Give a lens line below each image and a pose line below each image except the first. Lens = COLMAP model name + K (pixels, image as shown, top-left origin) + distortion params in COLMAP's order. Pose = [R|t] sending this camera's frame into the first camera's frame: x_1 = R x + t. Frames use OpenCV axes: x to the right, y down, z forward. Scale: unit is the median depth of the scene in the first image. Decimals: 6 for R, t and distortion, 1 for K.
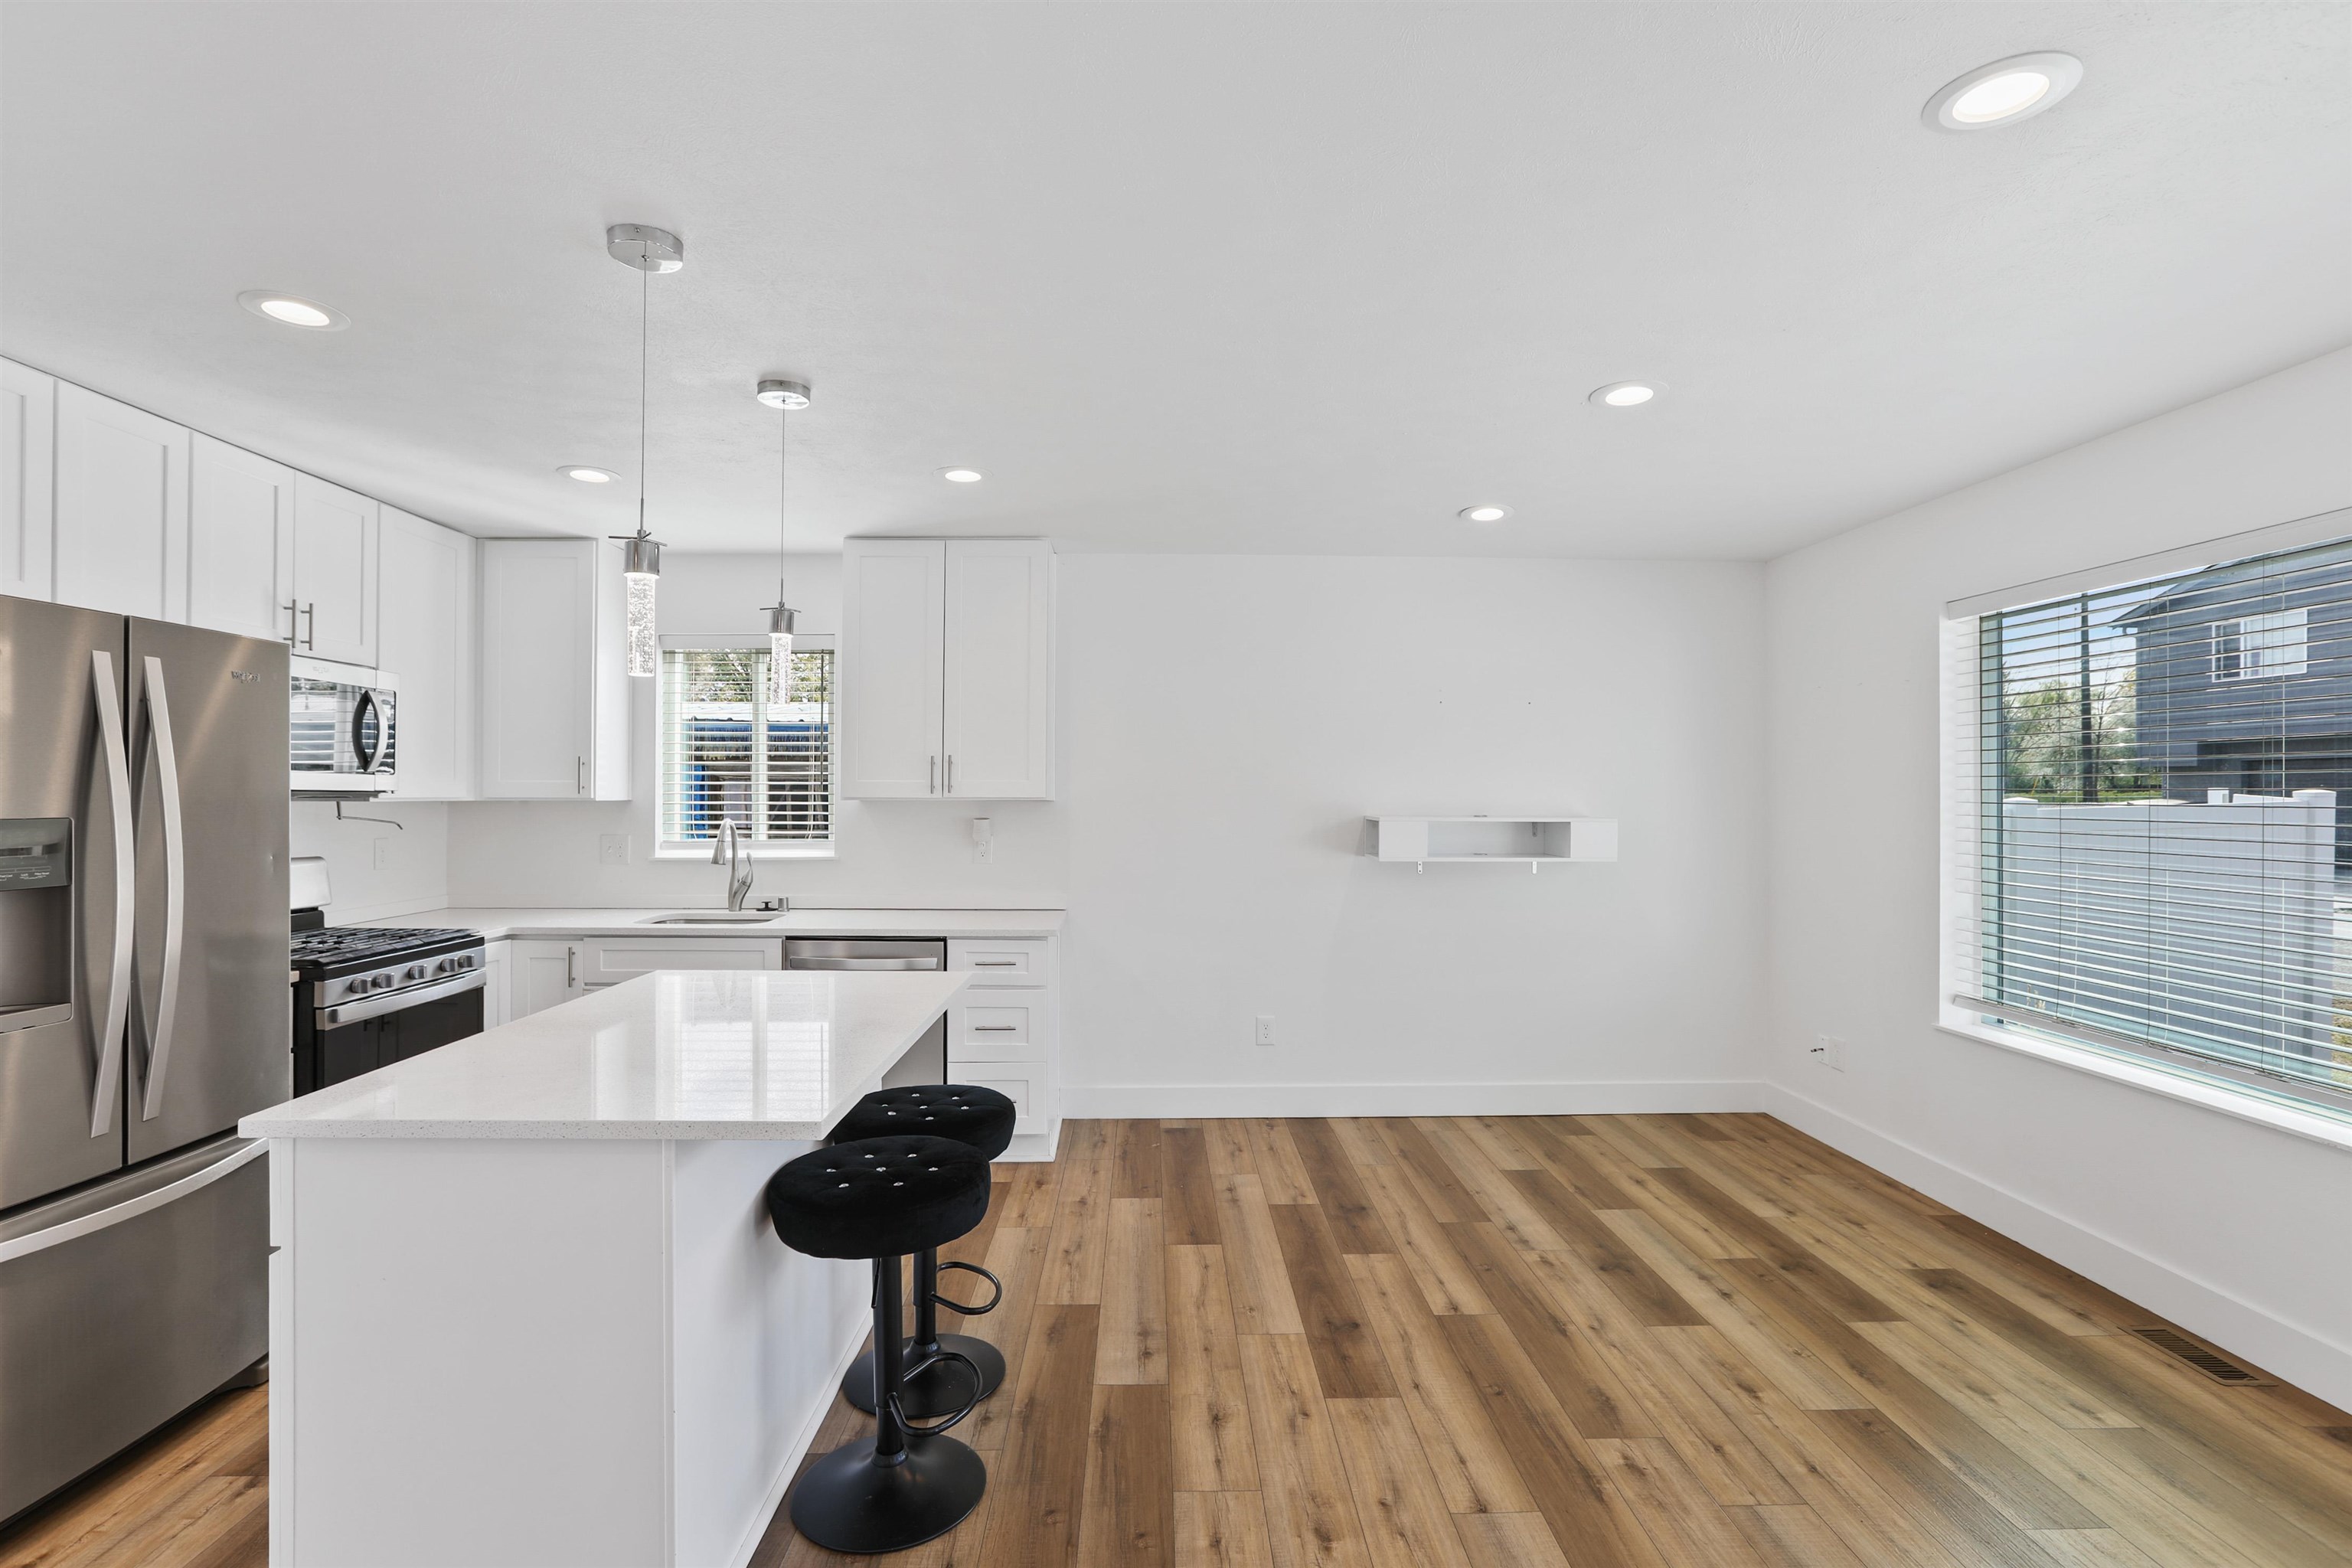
lens RADIAL K [[1114.6, 0, 1167.4], [0, 1114.6, 786.4], [0, 0, 1]] dist [-0.034847, 0.015184]
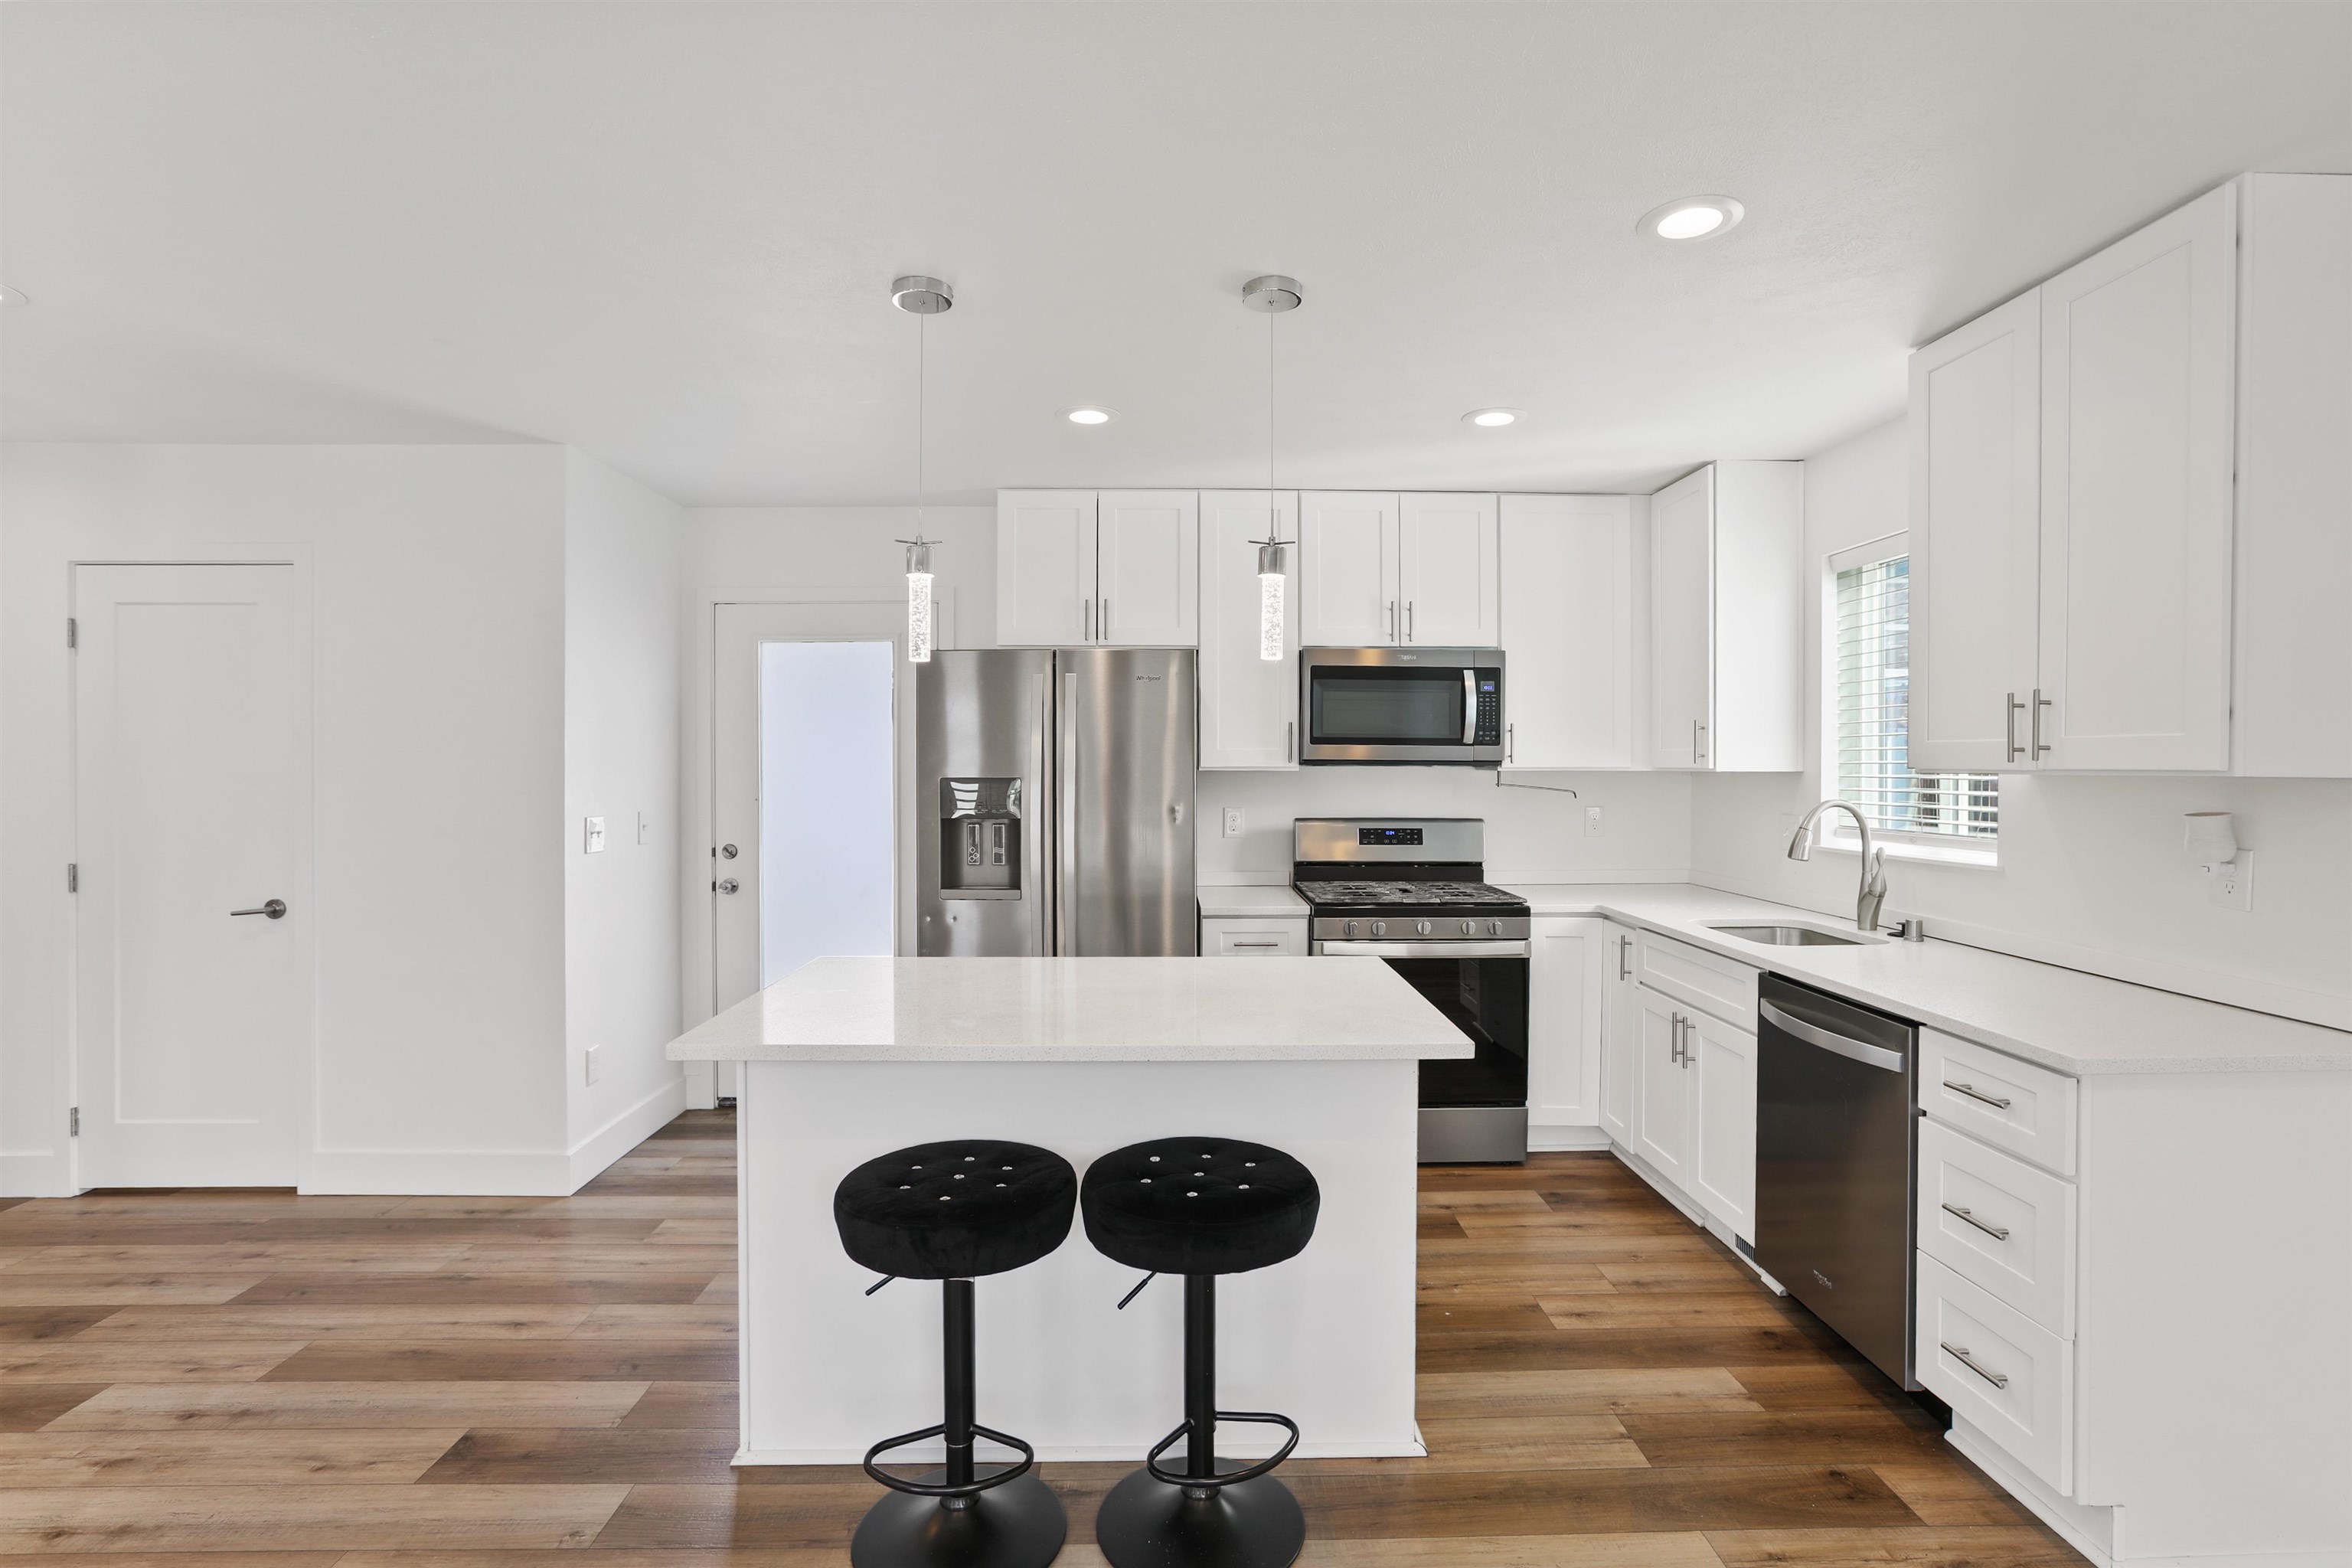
lens RADIAL K [[1114.6, 0, 1170.7], [0, 1114.6, 764.5], [0, 0, 1]] dist [-0.034847, 0.015184]
pose [[-0.004513, -0.001027, -0.999989, 0.386040], [0.006708, 0.999977, -0.001058, 0.007284], [0.999967, -0.006713, -0.004506, 0.699659]]
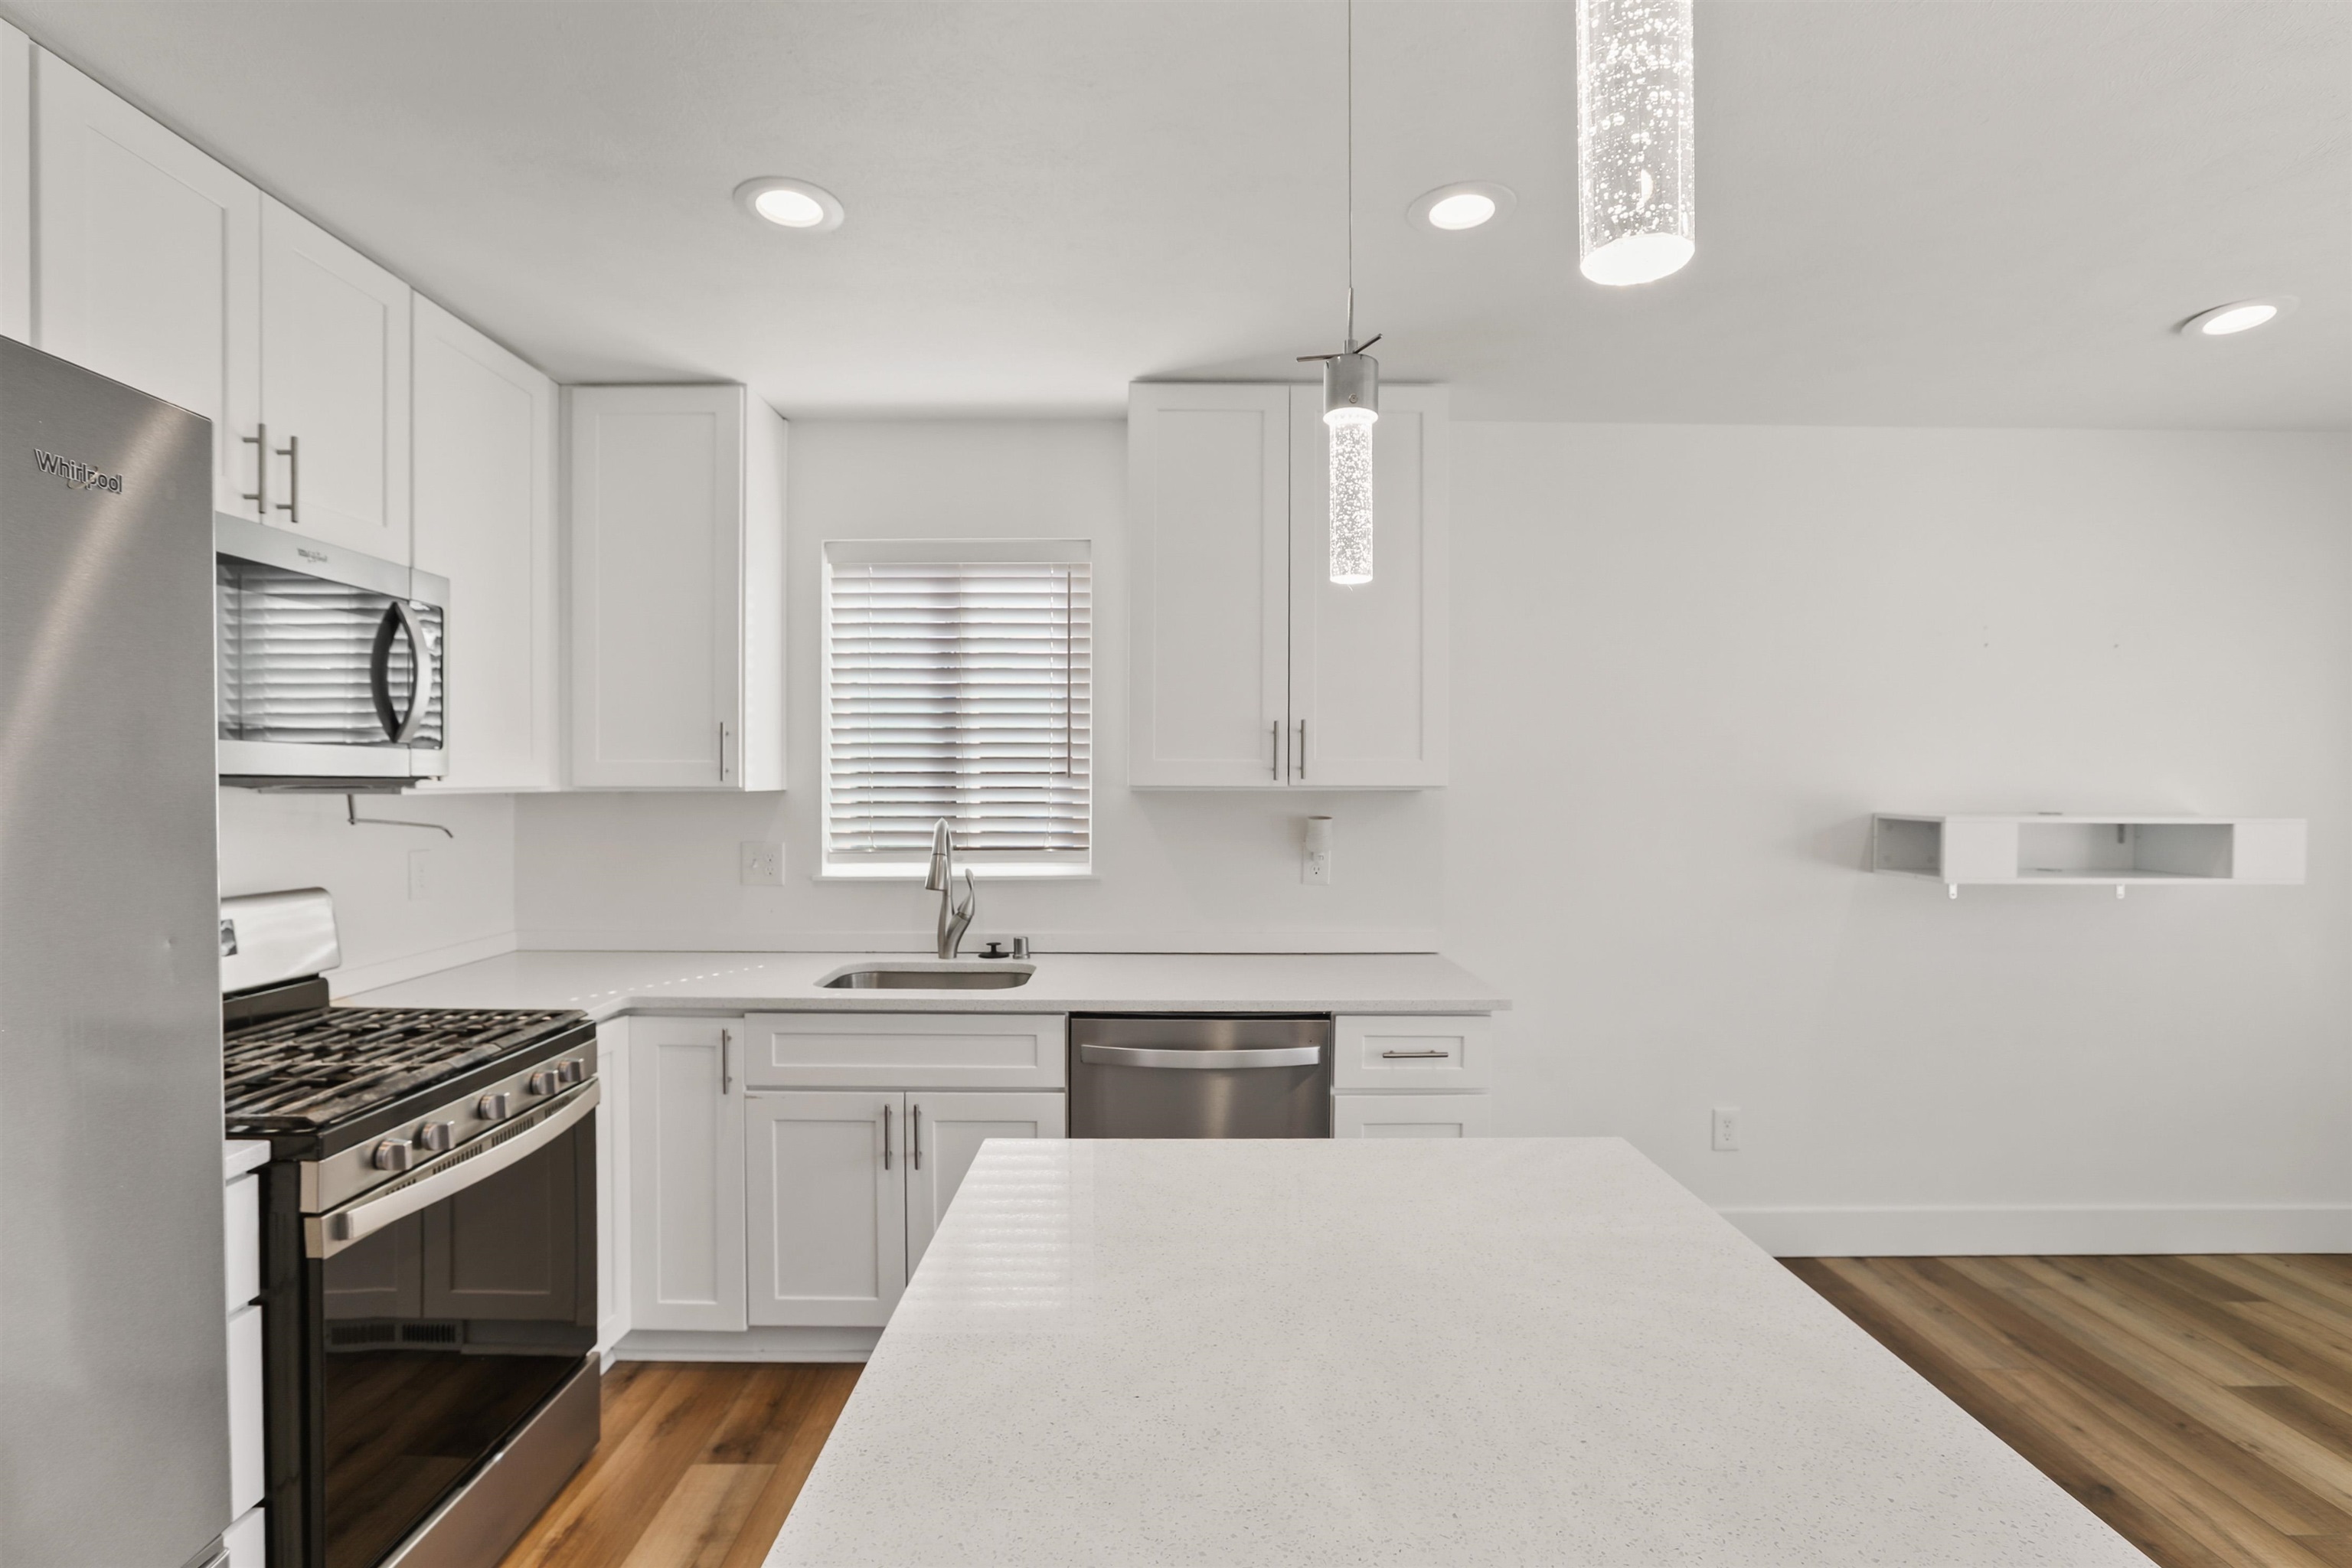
lens RADIAL K [[1114.6, 0, 1169.7], [0, 1114.6, 789.2], [0, 0, 1]] dist [-0.034847, 0.015184]
pose [[0.999939, 0.000478, -0.011077, -0.310737], [-0.000282, 0.999845, 0.017624, 0.000146], [0.011083, -0.017620, 0.999783, 0.419493]]
